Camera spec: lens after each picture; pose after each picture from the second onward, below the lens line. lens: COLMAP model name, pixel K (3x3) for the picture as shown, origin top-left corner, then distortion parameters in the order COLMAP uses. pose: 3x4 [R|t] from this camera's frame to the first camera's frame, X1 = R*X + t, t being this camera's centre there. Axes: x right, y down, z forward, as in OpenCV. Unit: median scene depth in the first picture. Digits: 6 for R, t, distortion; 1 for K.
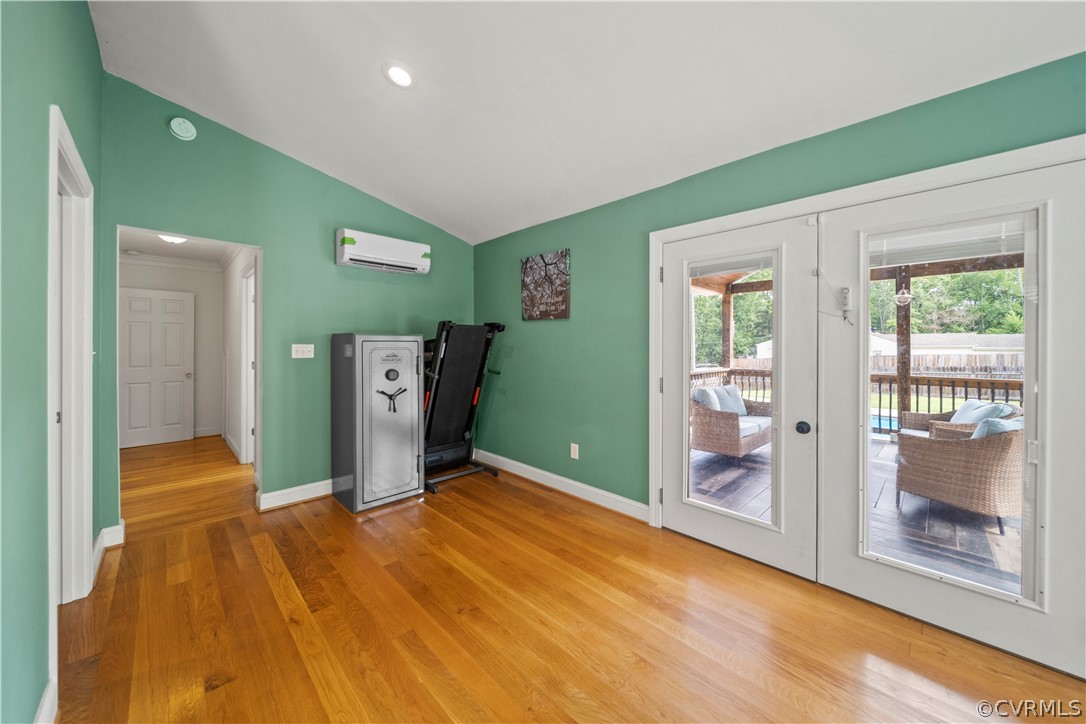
lens RADIAL K [[386.9, 0, 533.9], [0, 386.9, 348.4], [0, 0, 1]] dist [-0.000575, -0.000603]
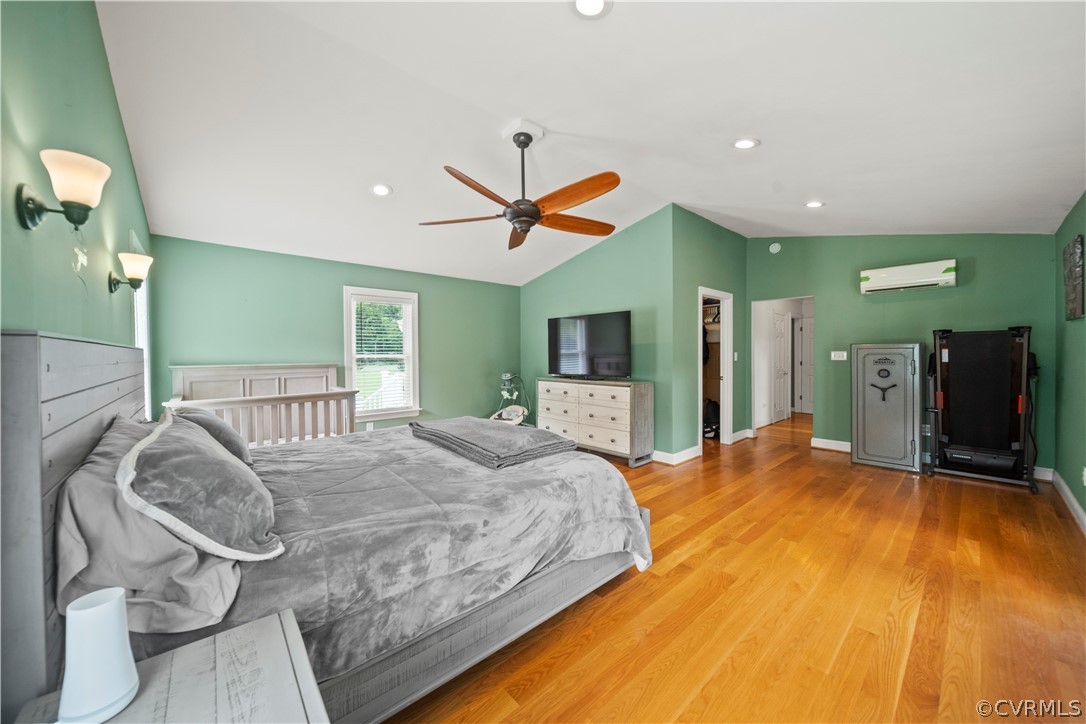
lens RADIAL K [[386.9, 0, 533.9], [0, 386.9, 359.1], [0, 0, 1]] dist [-0.000575, -0.000603]
pose [[-0.049126, 0.013319, -0.998704, 1.016565], [0.005069, 0.999902, 0.013086, -0.005870], [0.998780, -0.004420, -0.049189, -0.154914]]
